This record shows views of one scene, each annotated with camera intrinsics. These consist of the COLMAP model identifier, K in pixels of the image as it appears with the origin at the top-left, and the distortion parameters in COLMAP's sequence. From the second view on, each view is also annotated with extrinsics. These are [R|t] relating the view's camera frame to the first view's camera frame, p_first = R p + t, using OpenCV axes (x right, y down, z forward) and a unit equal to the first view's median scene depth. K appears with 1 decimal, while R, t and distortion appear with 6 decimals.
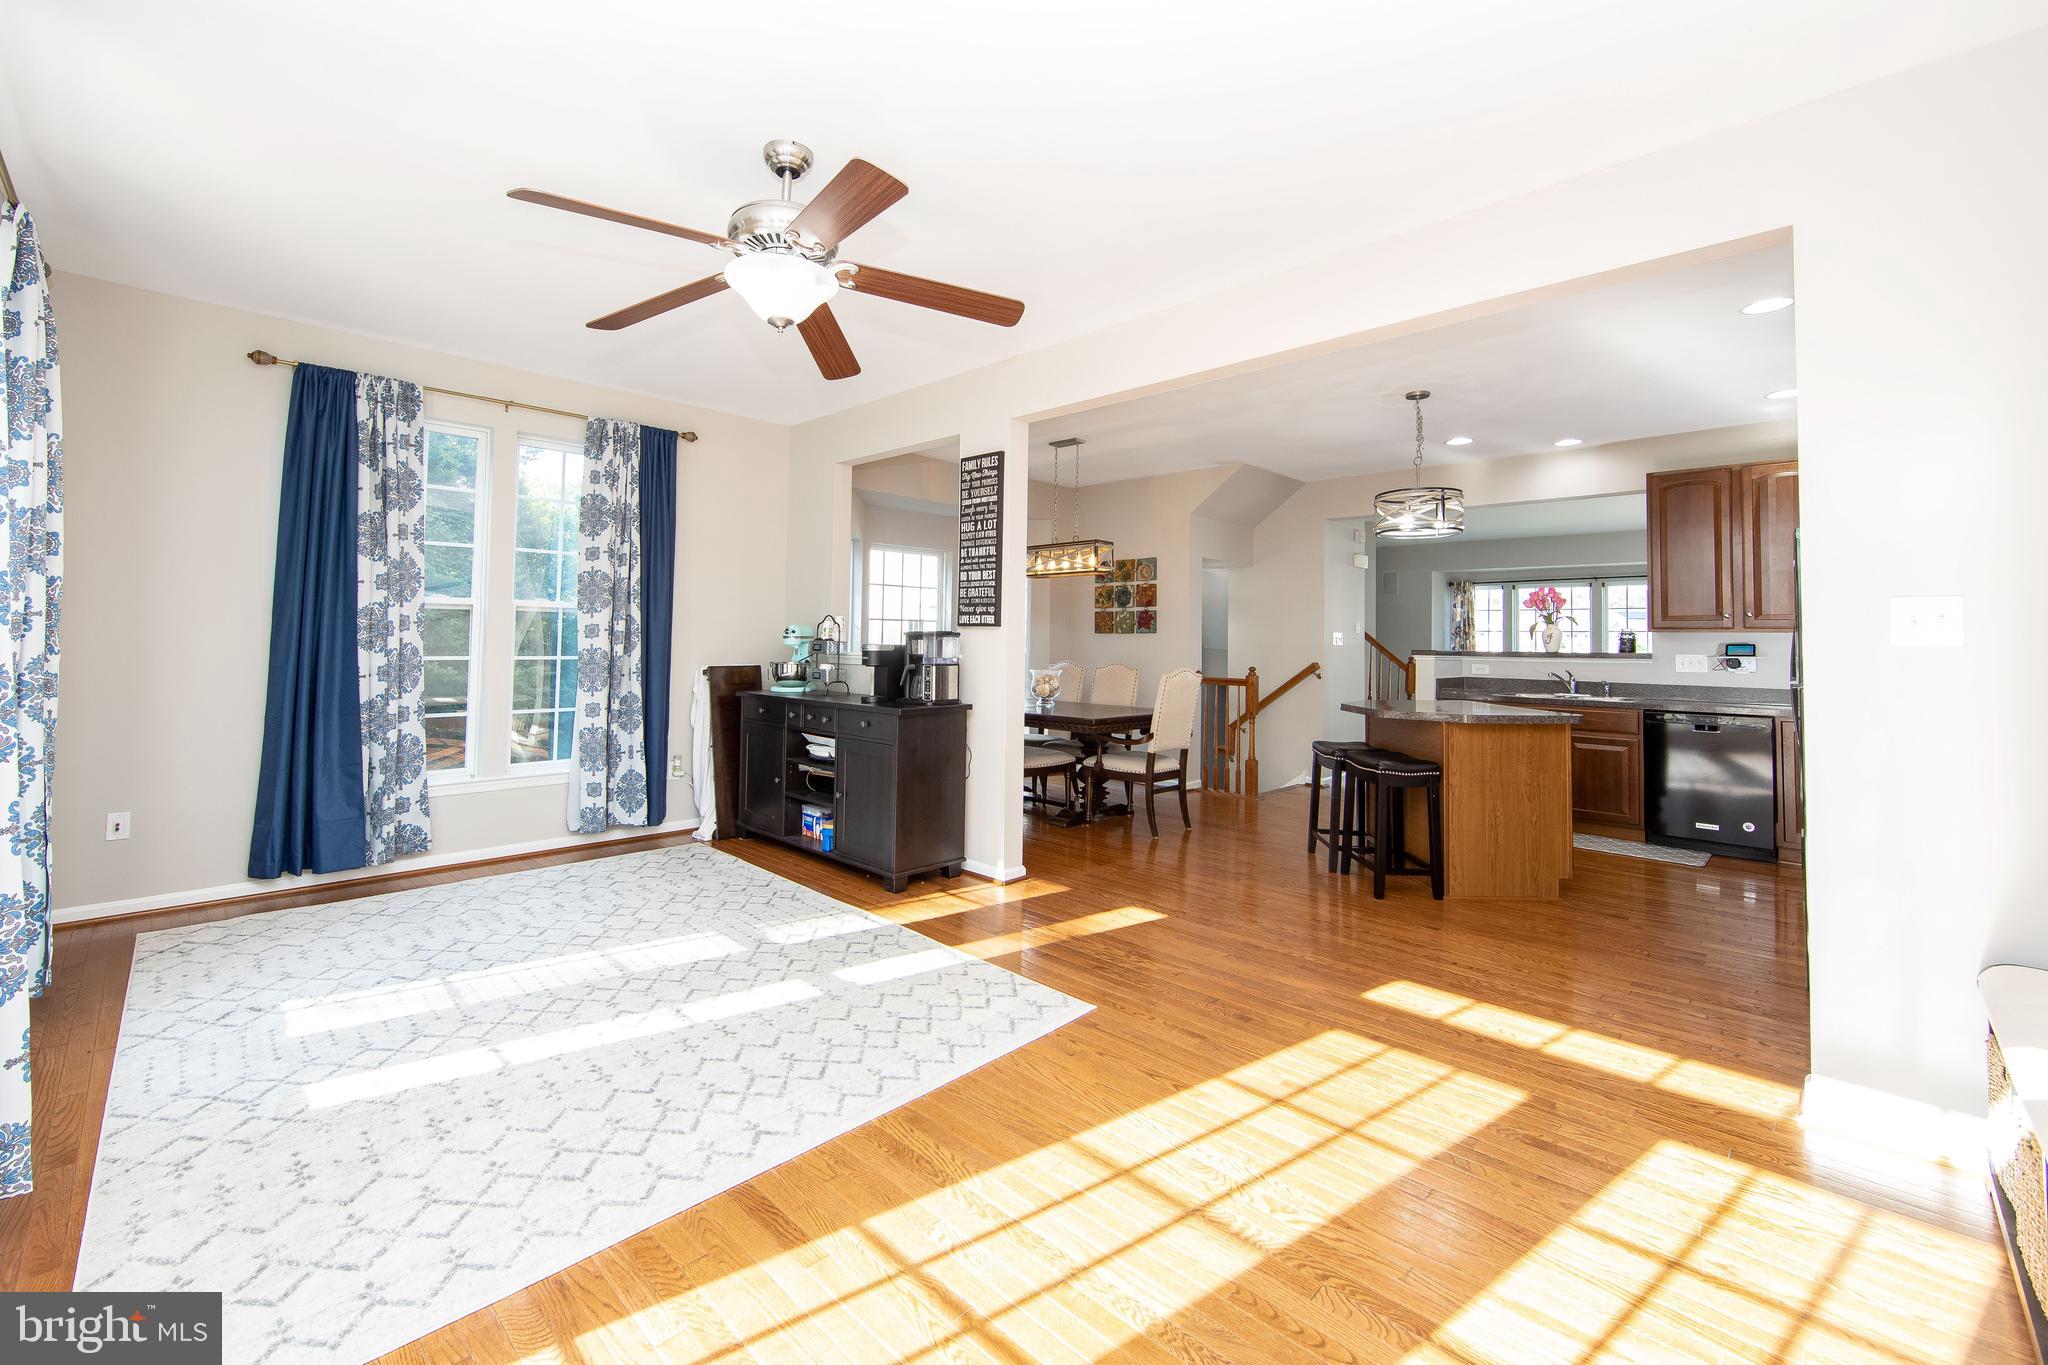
lens RADIAL K [[824.5, 0, 1014.4], [0, 824.5, 627.8], [0, 0, 1]] dist [-0.015939, 0.000086]
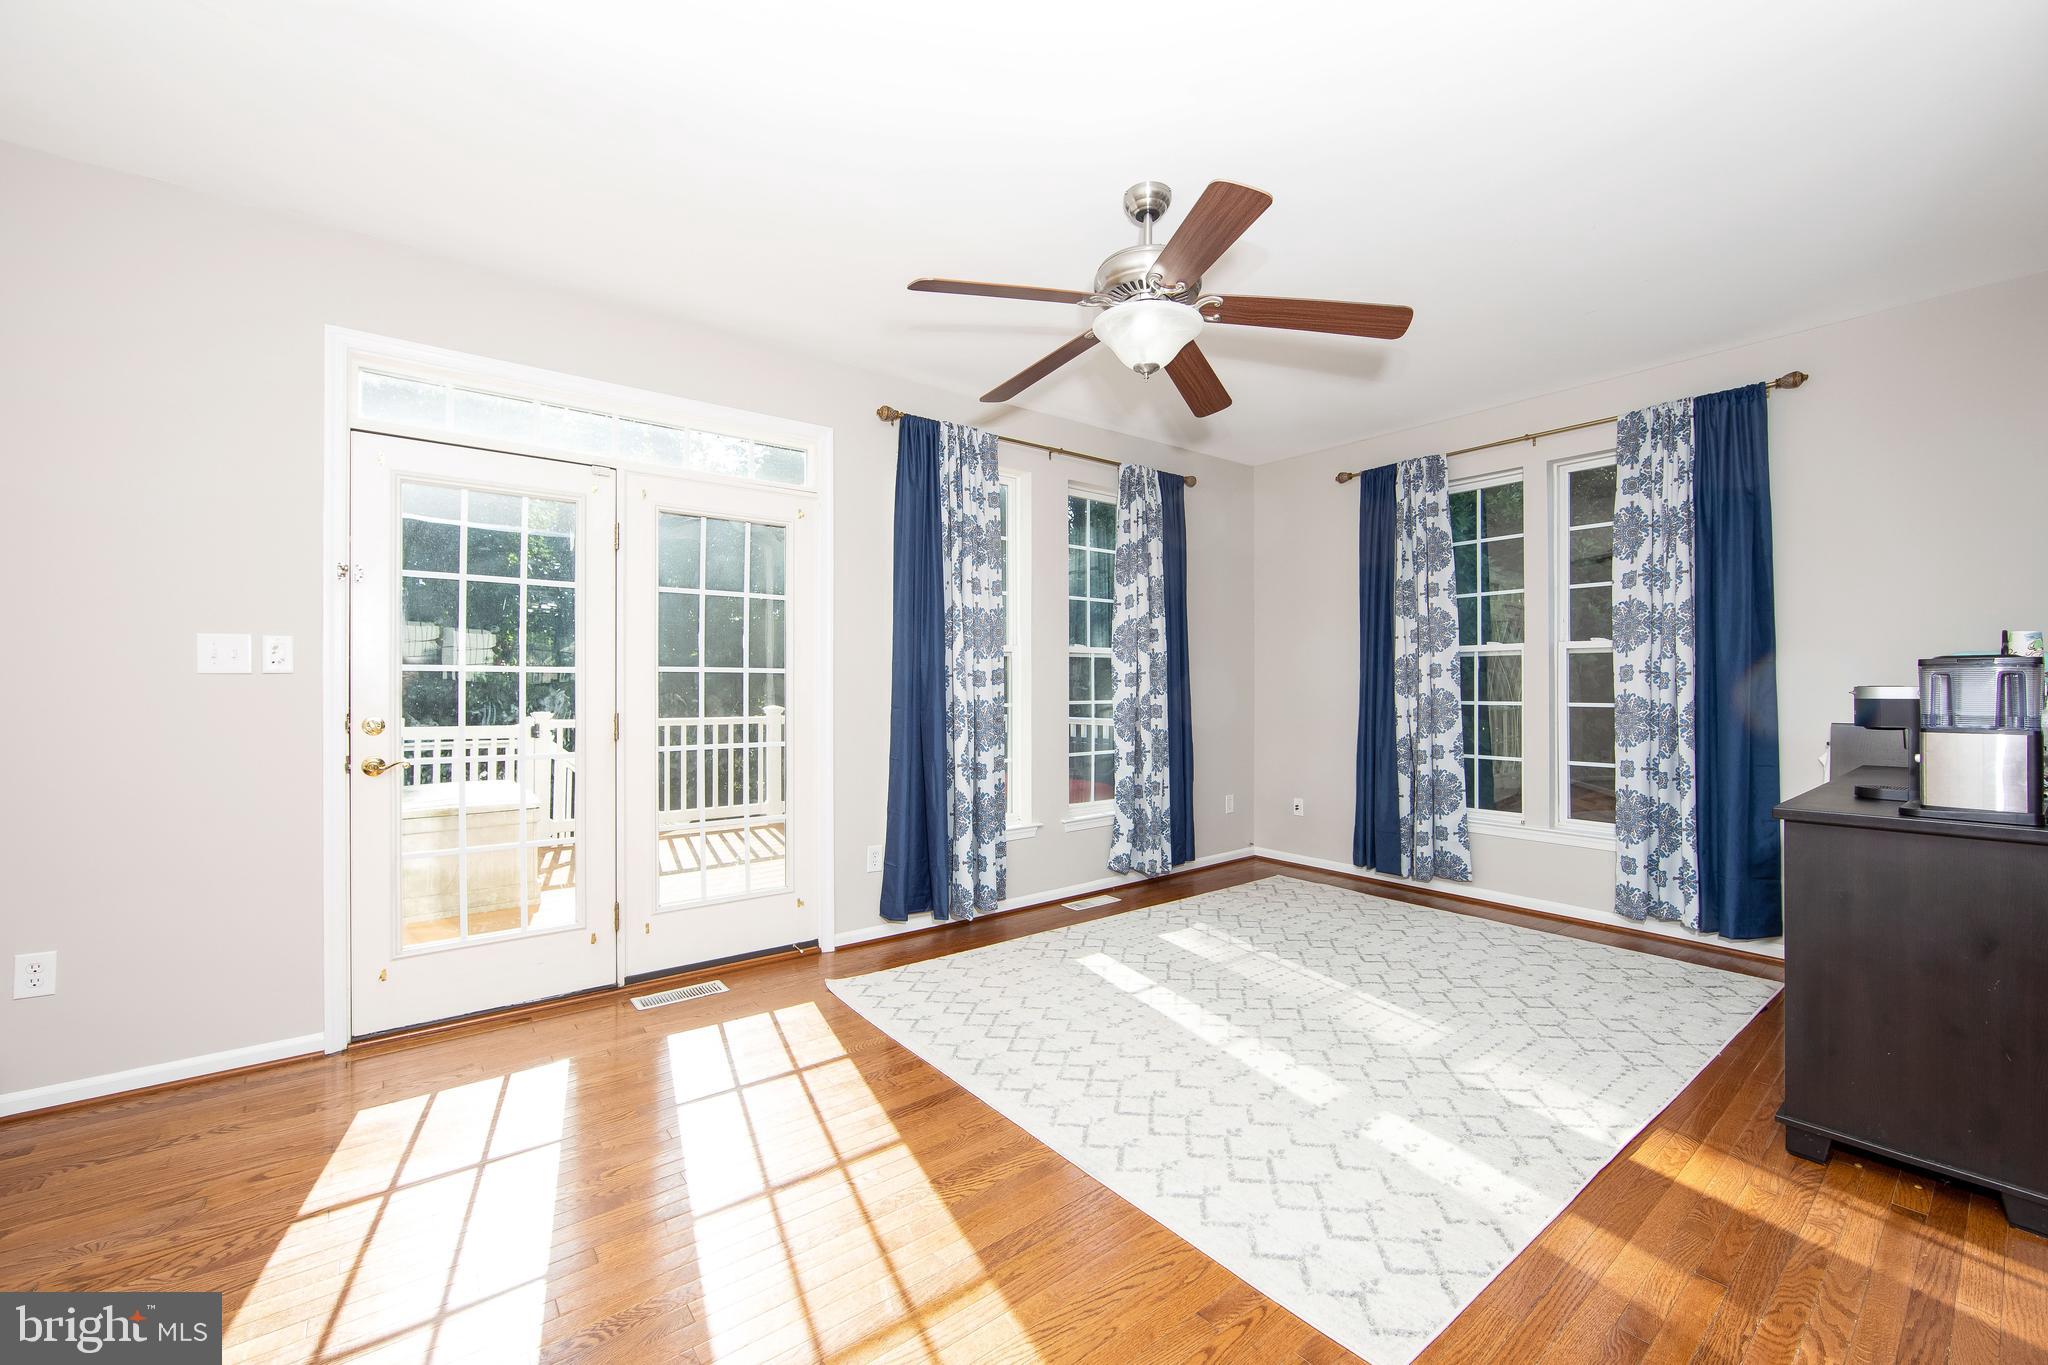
lens RADIAL K [[818.4, 0, 1017.4], [0, 818.4, 691.3], [0, 0, 1]] dist [-0.001623, -0.000297]
pose [[-0.135593, -0.000482, -0.990765, 0.466478], [0.018028, 0.999833, -0.002954, 0.016165], [0.990601, -0.018262, -0.135561, 0.607046]]
